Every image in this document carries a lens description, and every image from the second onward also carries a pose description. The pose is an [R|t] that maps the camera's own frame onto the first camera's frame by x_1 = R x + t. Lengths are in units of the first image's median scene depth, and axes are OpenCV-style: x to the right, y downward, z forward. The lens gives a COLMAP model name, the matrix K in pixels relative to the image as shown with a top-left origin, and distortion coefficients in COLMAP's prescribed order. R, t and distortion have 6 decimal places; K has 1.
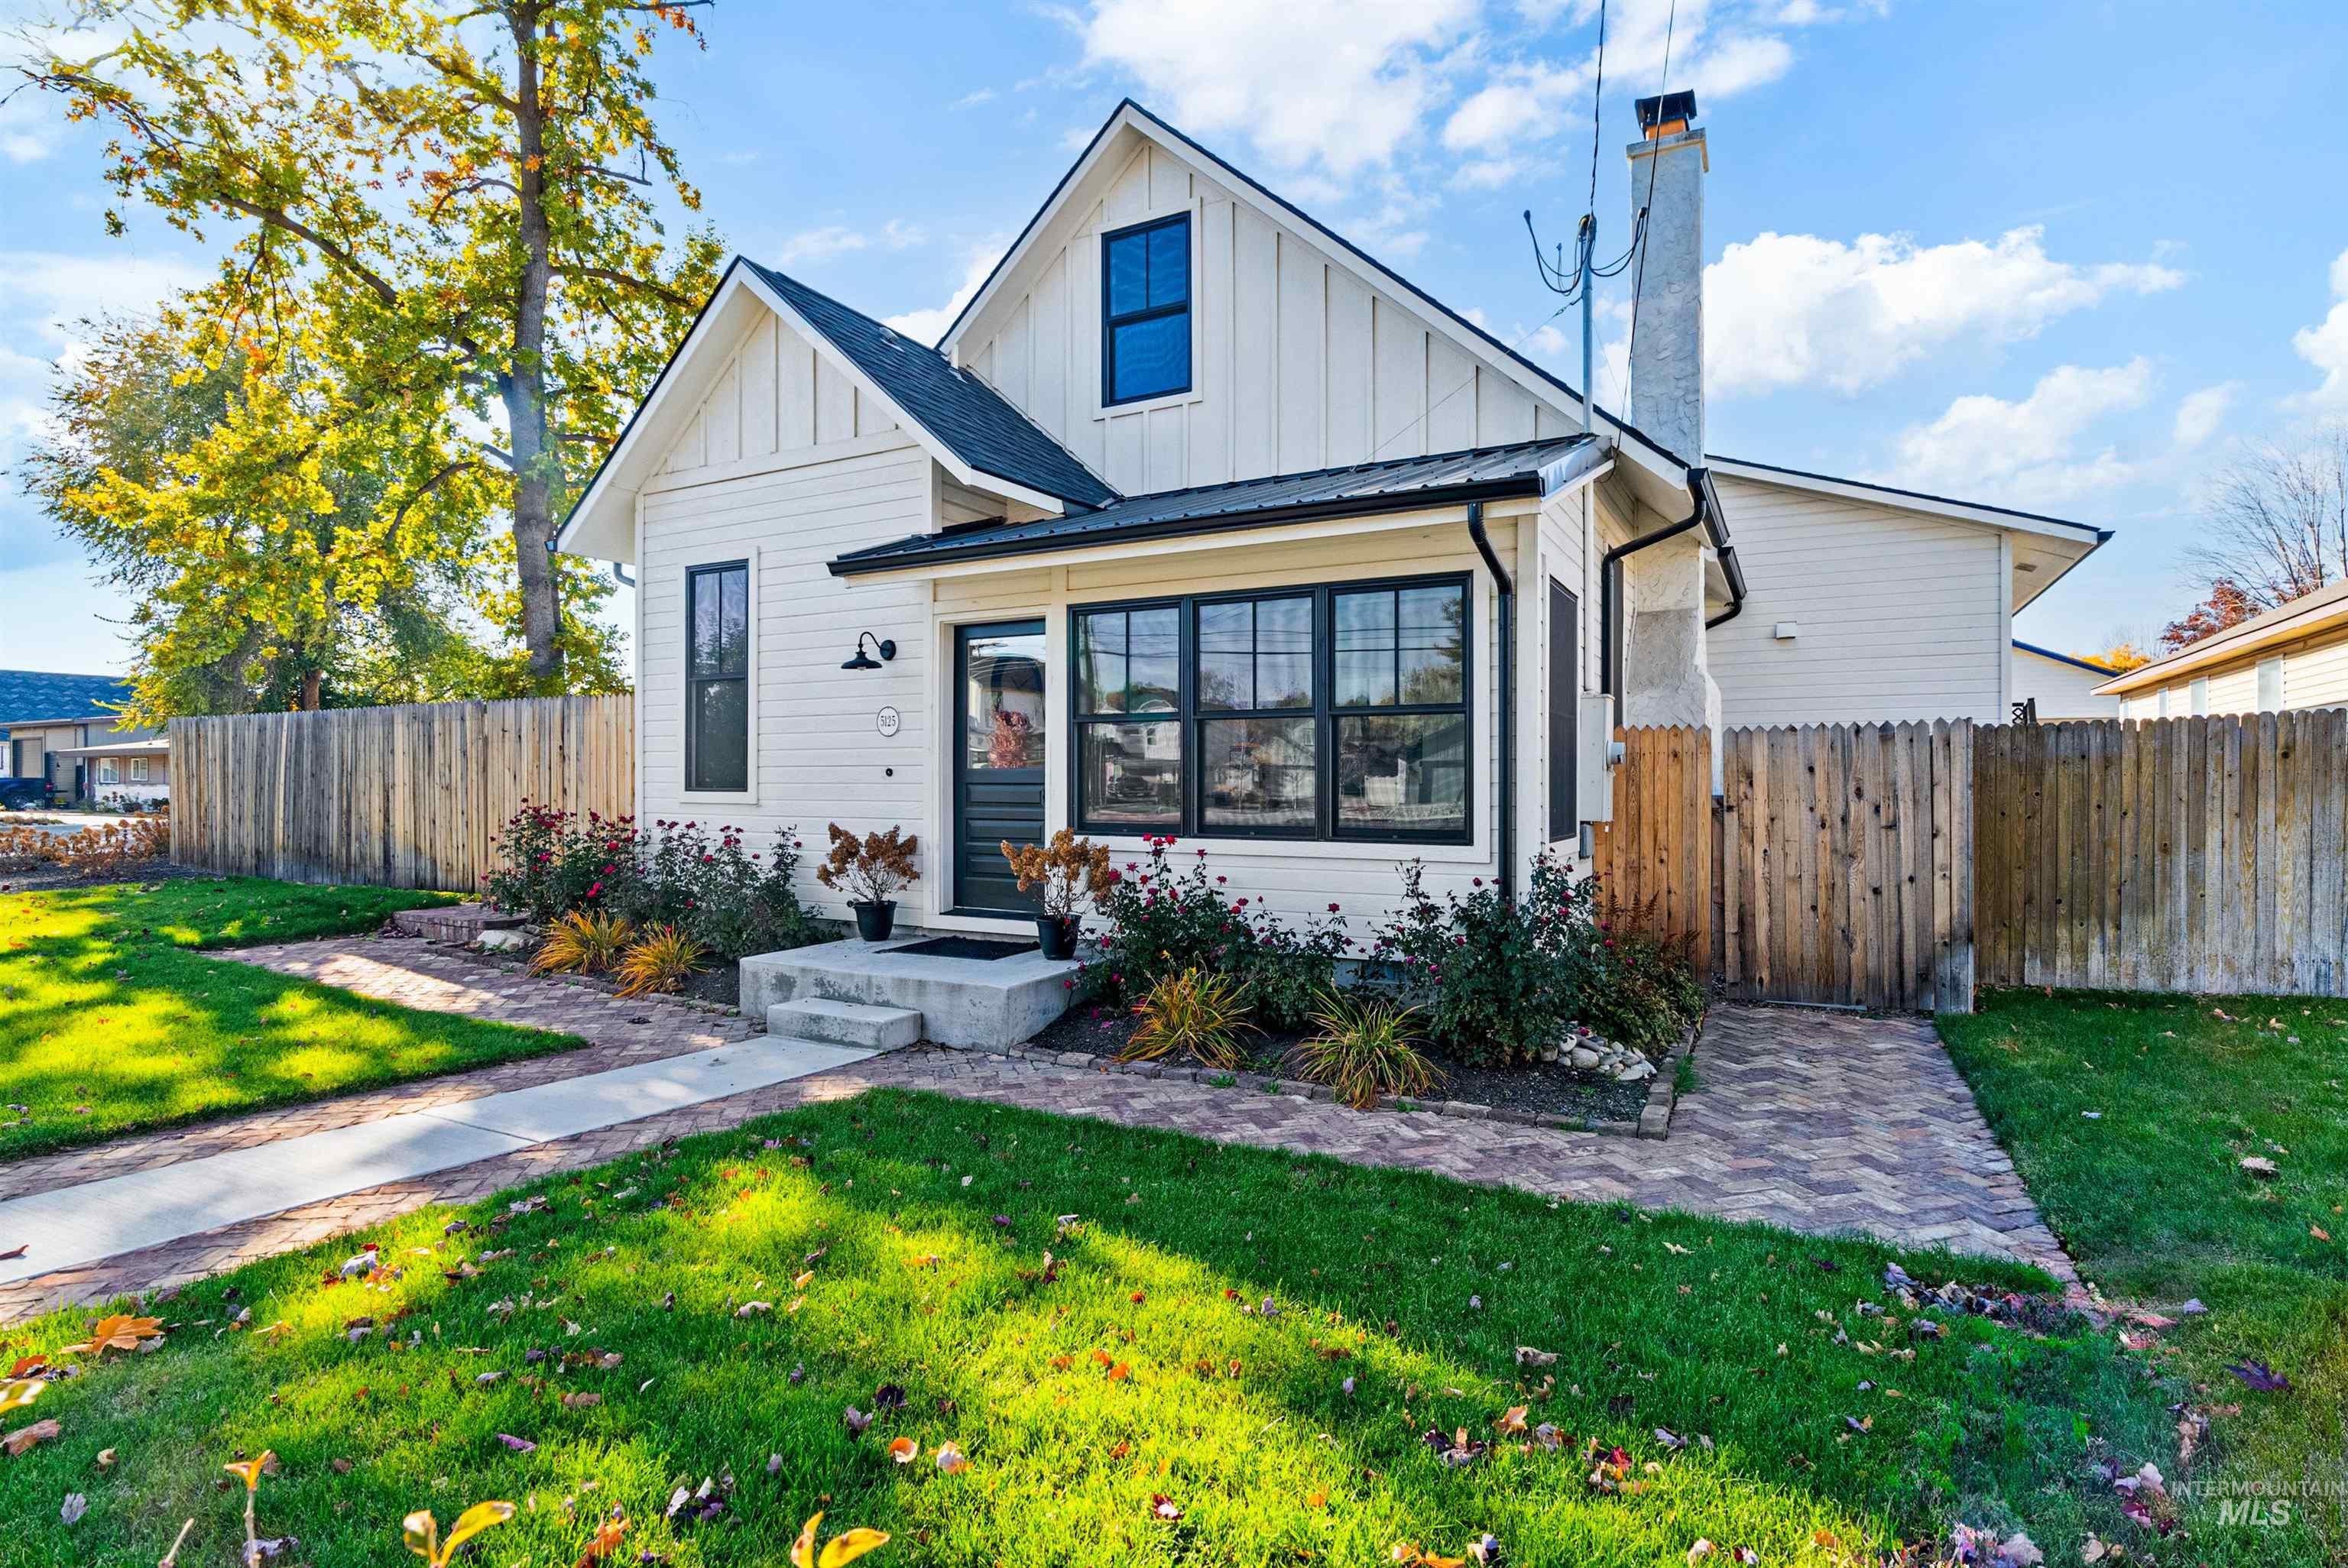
lens RADIAL K [[1101.5, 0, 1249.7], [0, 1101.5, 780.9], [0, 0, 1]] dist [-0.000801, 0.000022]
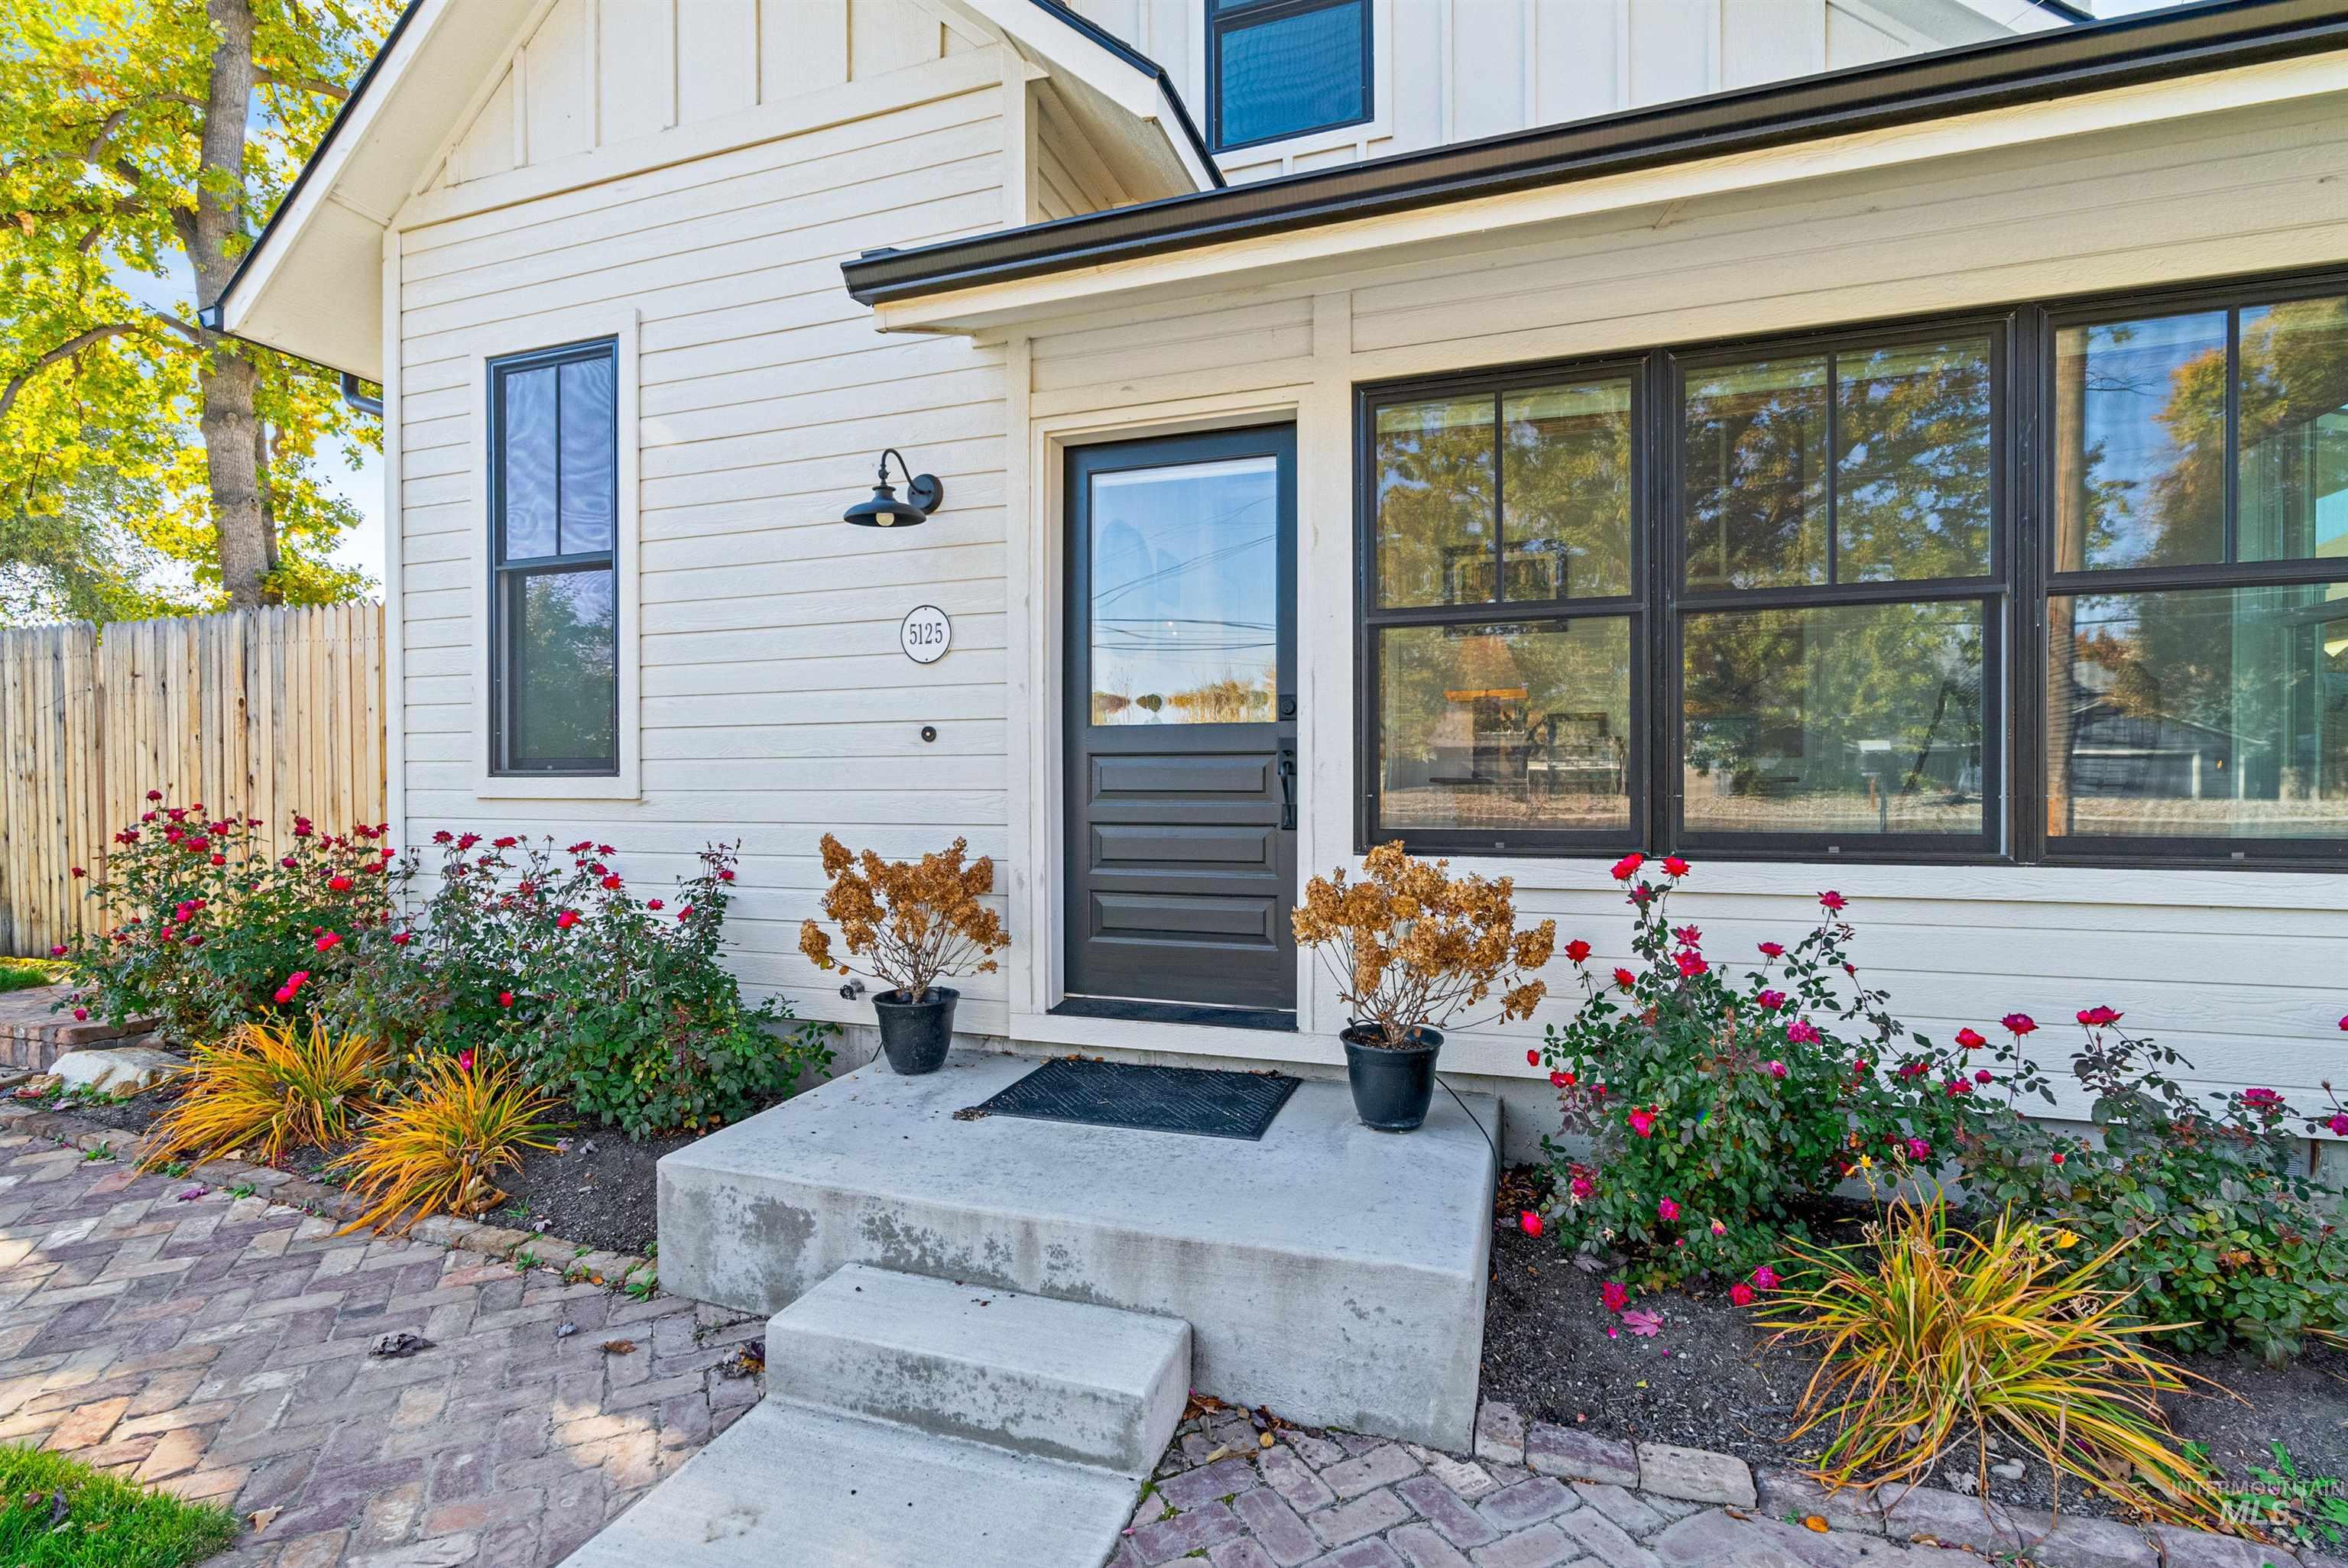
lens RADIAL K [[1042.7, 0, 1174.0], [0, 1042.7, 784.0], [0, 0, 1]] dist [-0.000355, 0.000539]
pose [[0.990929, -0.006525, 0.134230, -0.266867], [0.005897, 0.999970, 0.005076, 0.013079], [-0.134259, -0.004238, 0.990937, 0.481789]]
